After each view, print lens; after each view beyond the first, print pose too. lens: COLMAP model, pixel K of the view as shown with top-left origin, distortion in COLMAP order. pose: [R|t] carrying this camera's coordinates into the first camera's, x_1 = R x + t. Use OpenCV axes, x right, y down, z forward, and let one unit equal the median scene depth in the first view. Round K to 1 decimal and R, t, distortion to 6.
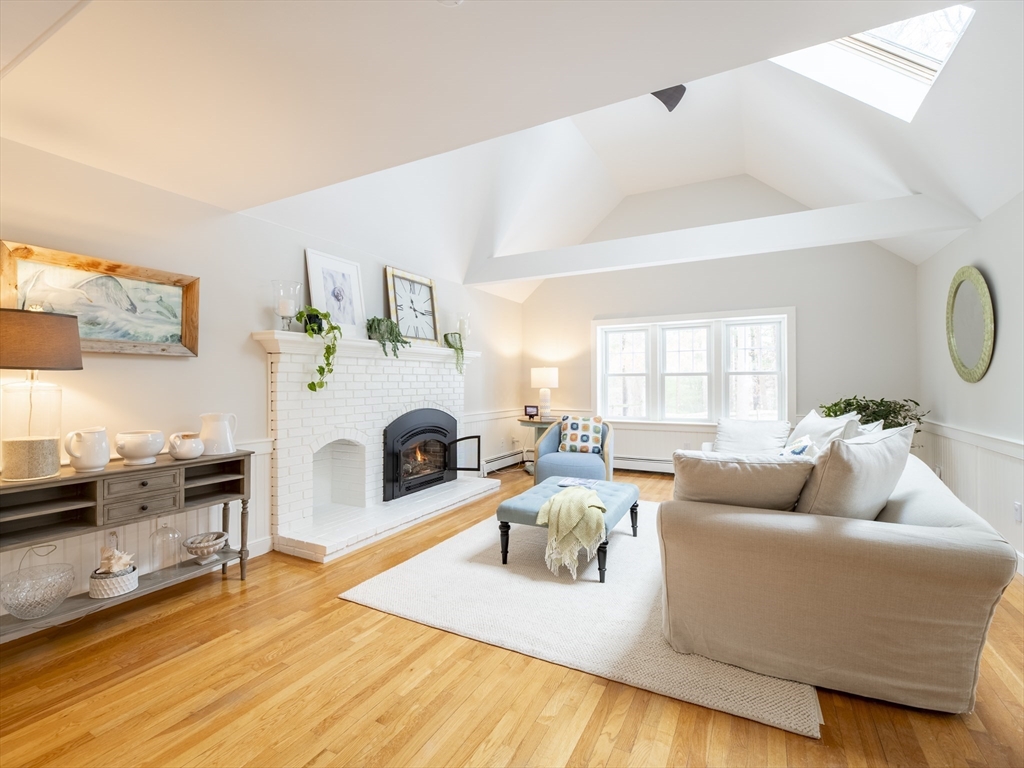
lens RADIAL K [[465.5, 0, 511.7], [0, 465.5, 378.6], [0, 0, 1]] dist [-0.001899, -0.003209]
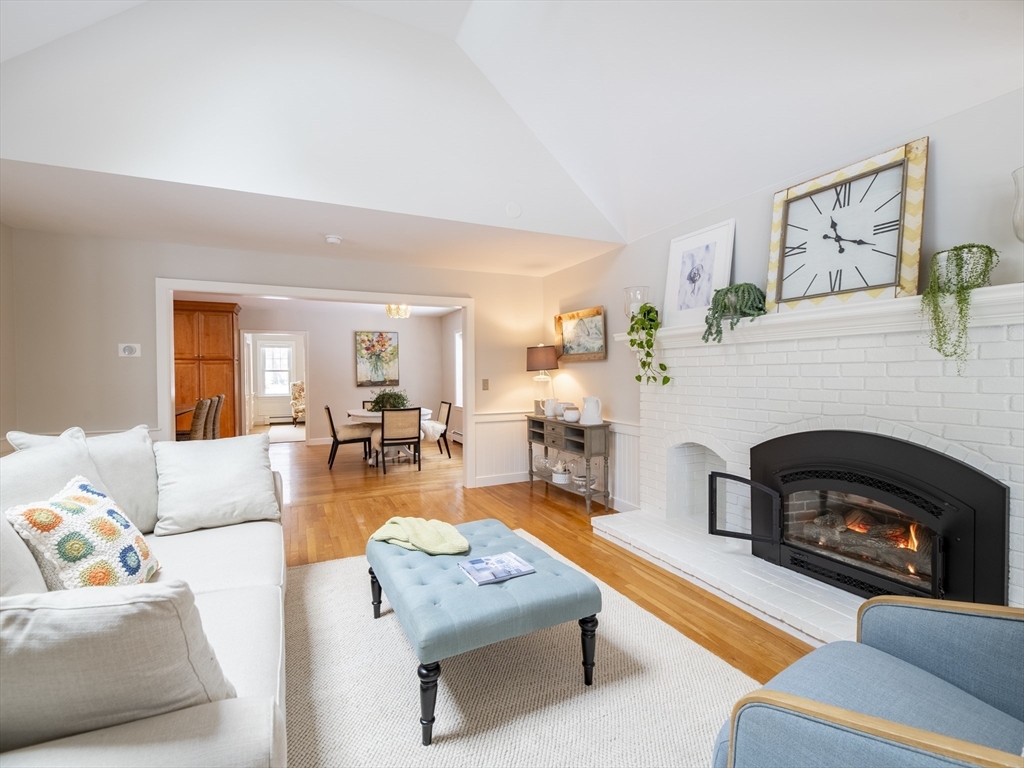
lens RADIAL K [[465.5, 0, 513.2], [0, 465.5, 385.9], [0, 0, 1]] dist [-0.001899, -0.003209]
pose [[-0.597121, 0.022004, -0.801849, 0.597756], [0.007426, 0.999733, 0.021904, 0.003661], [0.802117, 0.007125, -0.597124, 1.425510]]
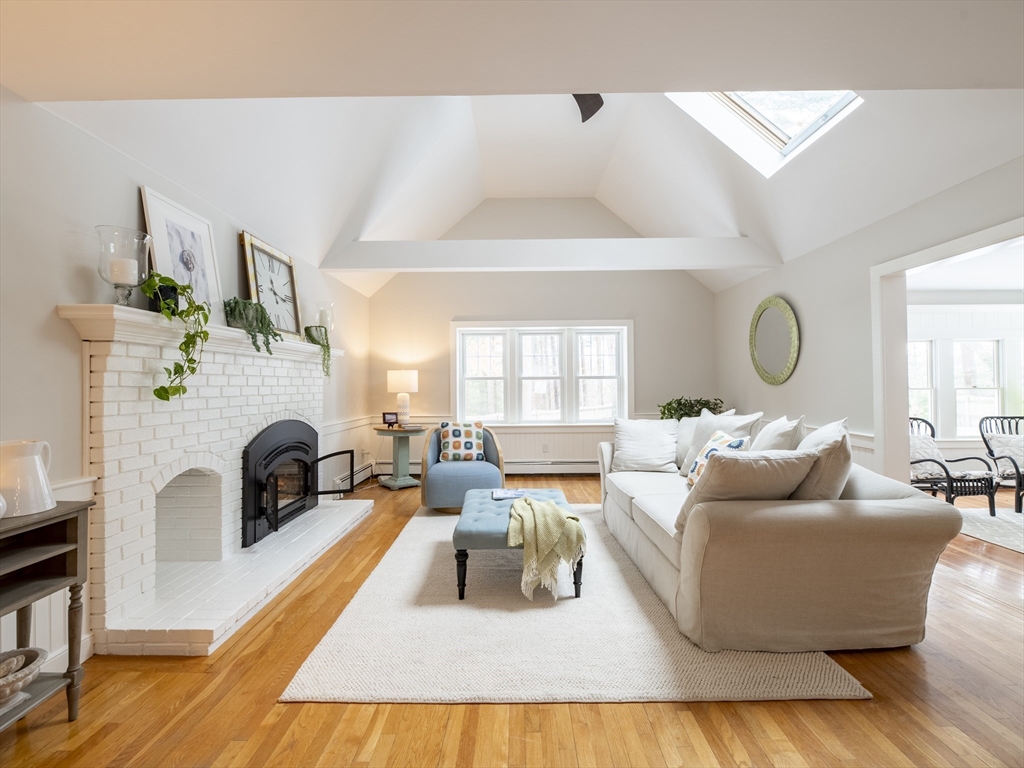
lens RADIAL K [[465.5, 0, 512.6], [0, 465.5, 379.8], [0, 0, 1]] dist [-0.001899, -0.003209]
pose [[0.887469, 0.002531, 0.460860, -0.299059], [0.000531, 0.999979, -0.006515, 0.002168], [-0.460867, 0.006026, 0.887449, 0.182997]]
